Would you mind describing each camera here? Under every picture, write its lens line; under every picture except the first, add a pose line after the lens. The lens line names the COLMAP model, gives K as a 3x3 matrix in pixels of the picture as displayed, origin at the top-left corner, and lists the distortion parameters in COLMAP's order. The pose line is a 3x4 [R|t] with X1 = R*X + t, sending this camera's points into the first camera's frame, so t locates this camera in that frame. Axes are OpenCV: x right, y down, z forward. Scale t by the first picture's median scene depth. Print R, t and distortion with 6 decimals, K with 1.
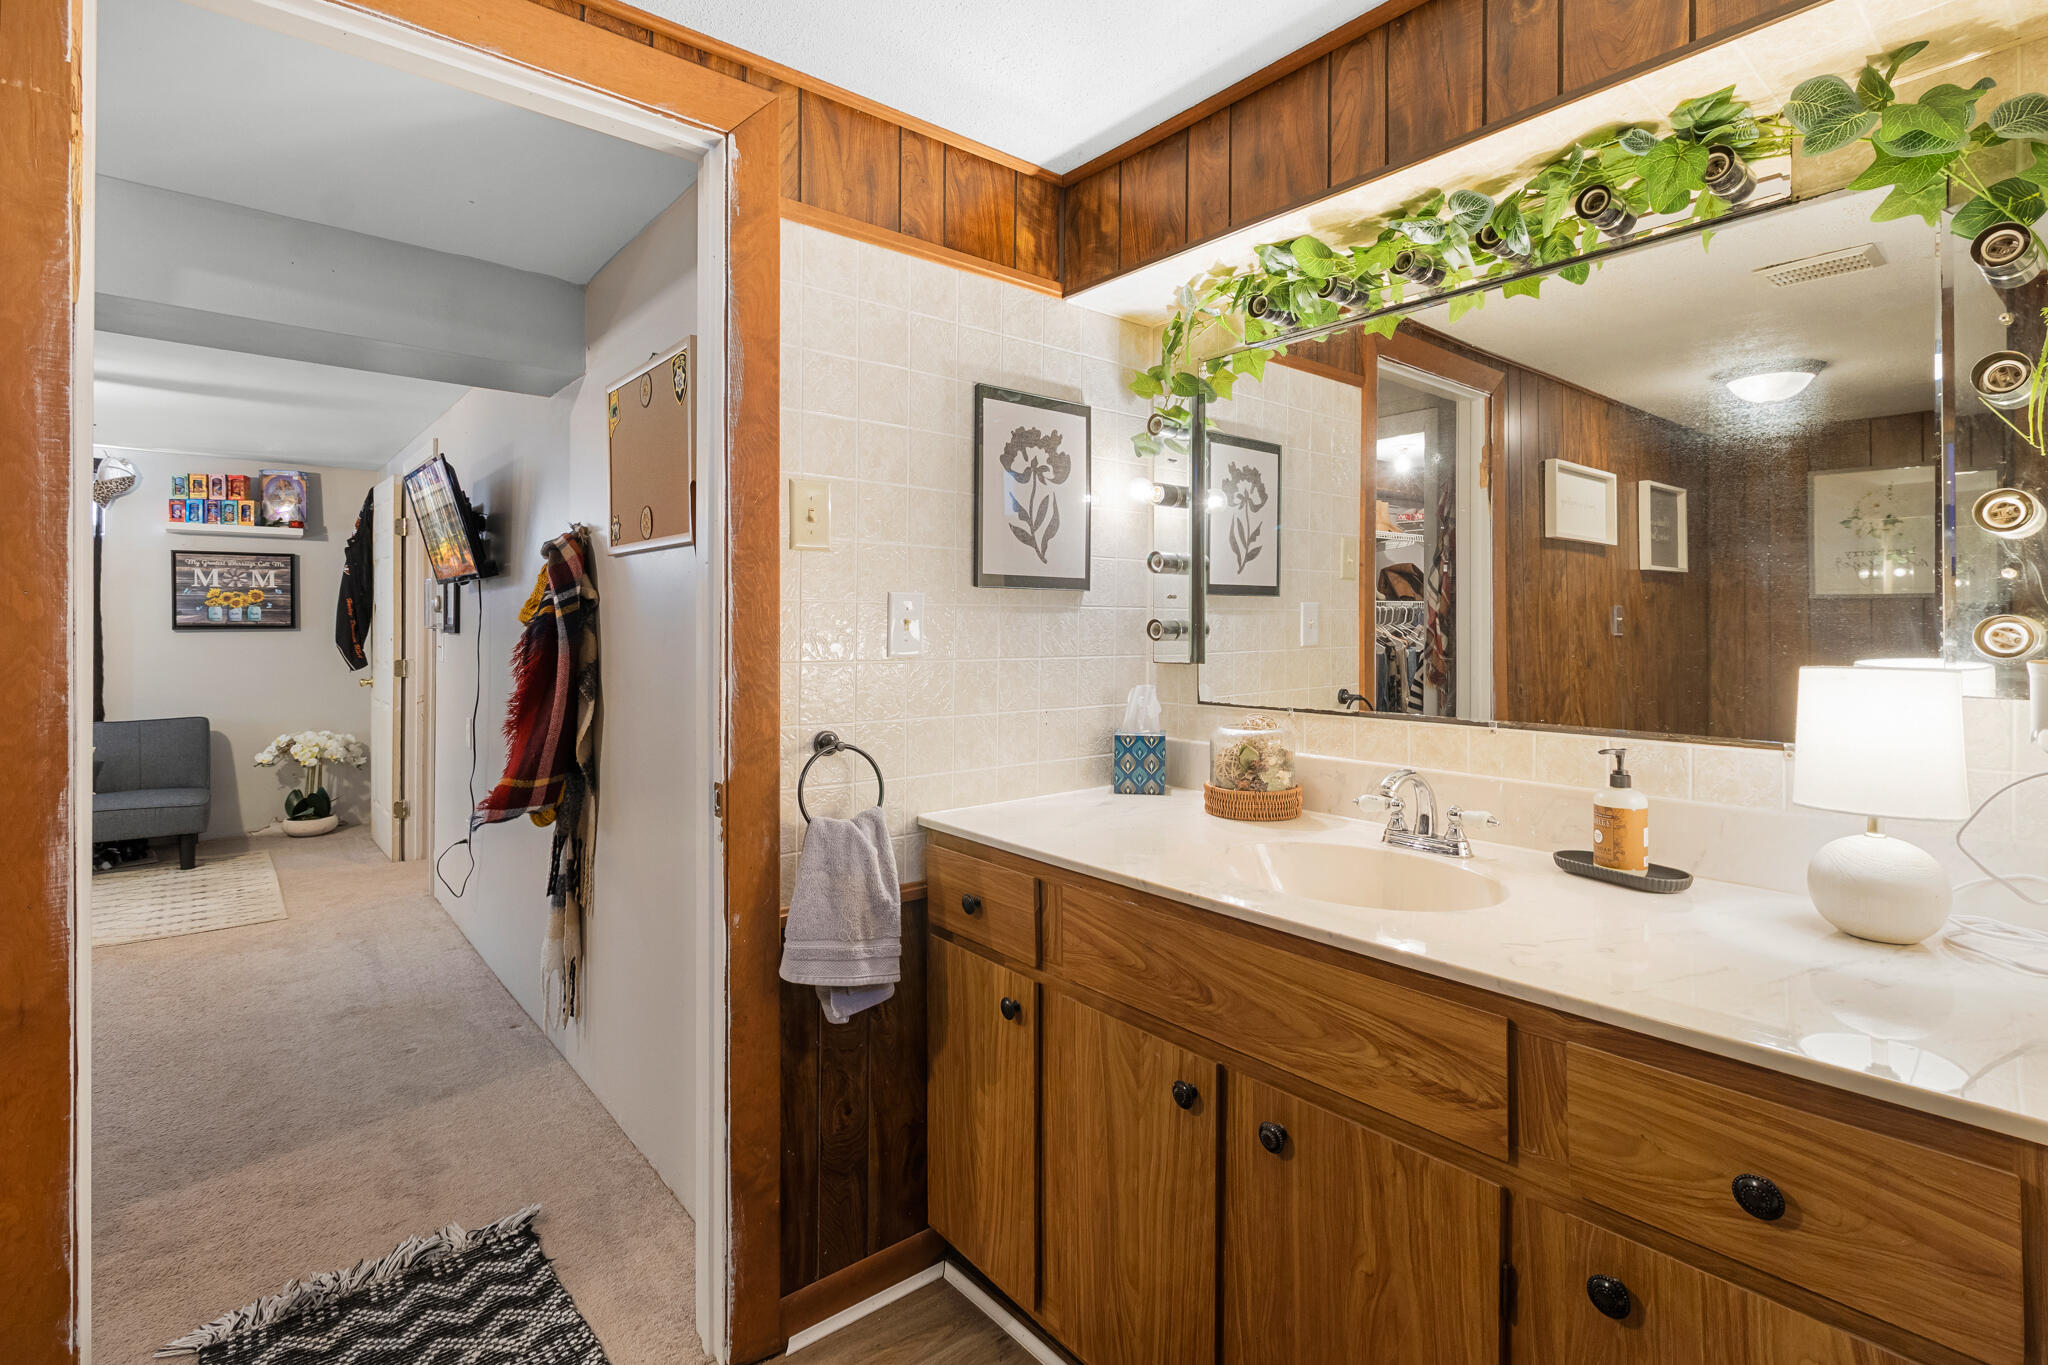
lens RADIAL K [[957.7, 0, 1033.9], [0, 957.7, 622.4], [0, 0, 1]] dist [0.002562, -0.001232]
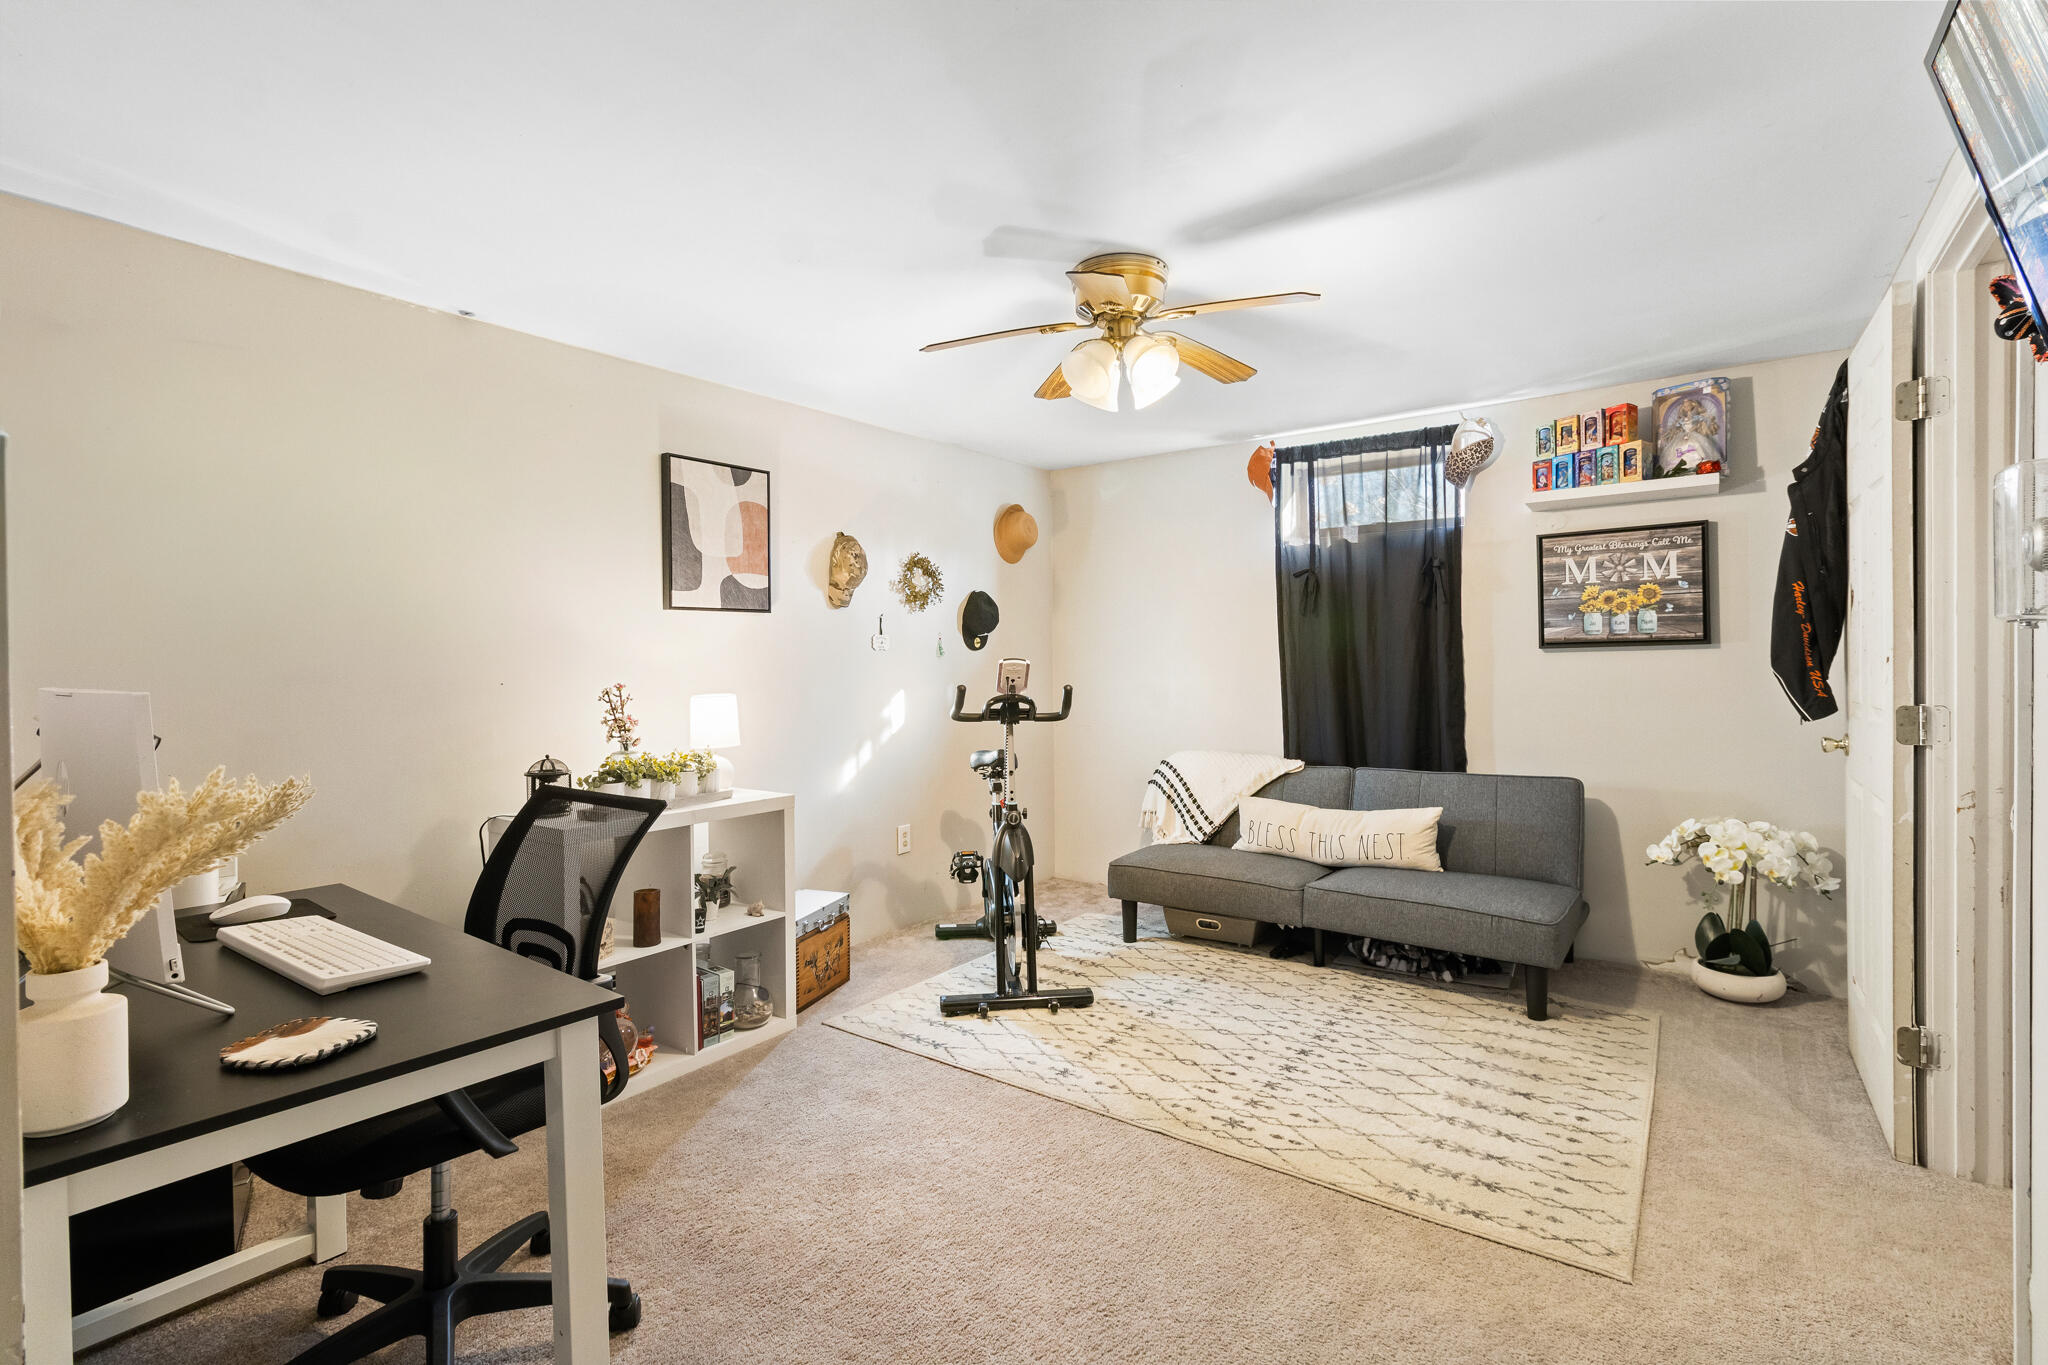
lens RADIAL K [[957.7, 0, 1024.6], [0, 957.7, 675.1], [0, 0, 1]] dist [0.002562, -0.001232]
pose [[0.242433, 0.007250, -0.970141, -0.301150], [0.018869, 0.999748, 0.012187, 0.010834], [0.969985, -0.021260, 0.242235, 0.451367]]
